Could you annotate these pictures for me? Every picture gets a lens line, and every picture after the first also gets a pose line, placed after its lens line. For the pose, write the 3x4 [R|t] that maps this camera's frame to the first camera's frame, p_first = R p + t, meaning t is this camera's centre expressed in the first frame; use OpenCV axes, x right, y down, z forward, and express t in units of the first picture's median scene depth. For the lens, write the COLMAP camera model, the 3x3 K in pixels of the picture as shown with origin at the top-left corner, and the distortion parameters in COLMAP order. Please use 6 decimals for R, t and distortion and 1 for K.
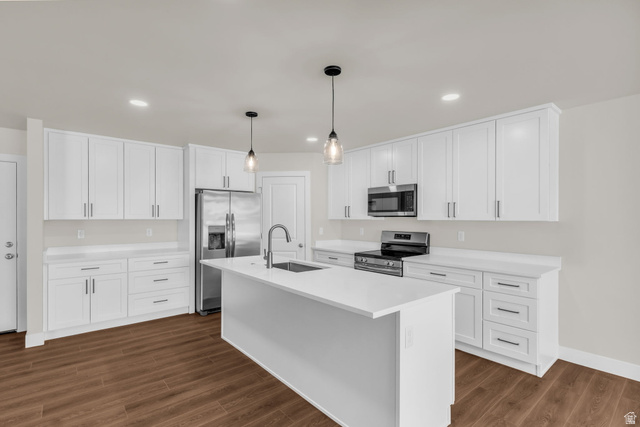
lens RADIAL K [[310.5, 0, 320.7], [0, 310.5, 216.5], [0, 0, 1]] dist [0.000892, -0.000977]
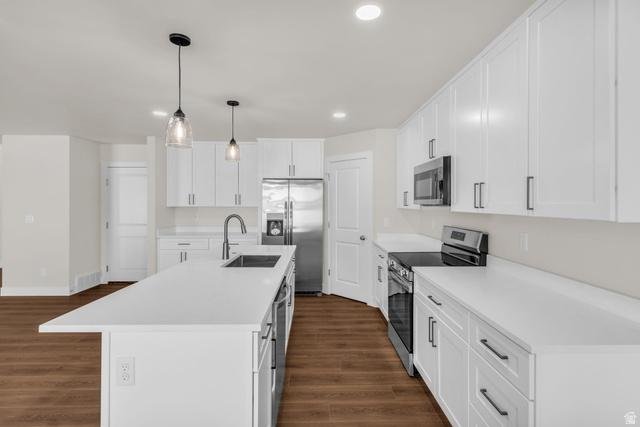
lens RADIAL K [[310.5, 0, 322.3], [0, 310.5, 204.0], [0, 0, 1]] dist [0.000892, -0.000977]
pose [[0.777283, 0.003211, -0.629143, 0.468026], [0.000422, 0.999984, 0.005626, -0.007467], [0.629151, -0.004638, 0.777269, 0.301574]]
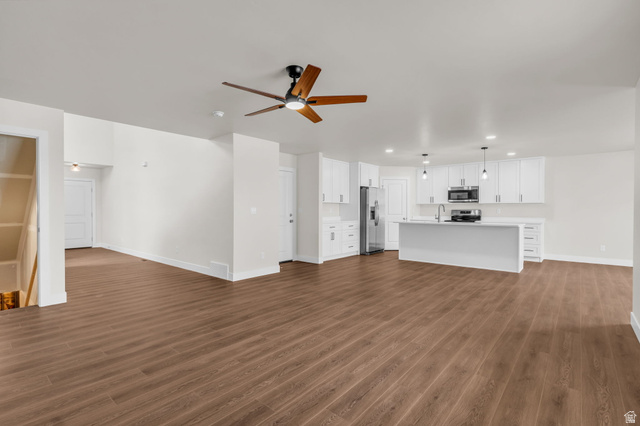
lens RADIAL K [[310.5, 0, 319.5], [0, 310.5, 212.6], [0, 0, 1]] dist [0.000892, -0.000977]
pose [[0.985996, -0.000535, 0.166770, -1.002791], [-0.001762, 0.999906, 0.013626, 0.042758], [-0.166762, -0.013729, 0.985902, -0.806626]]
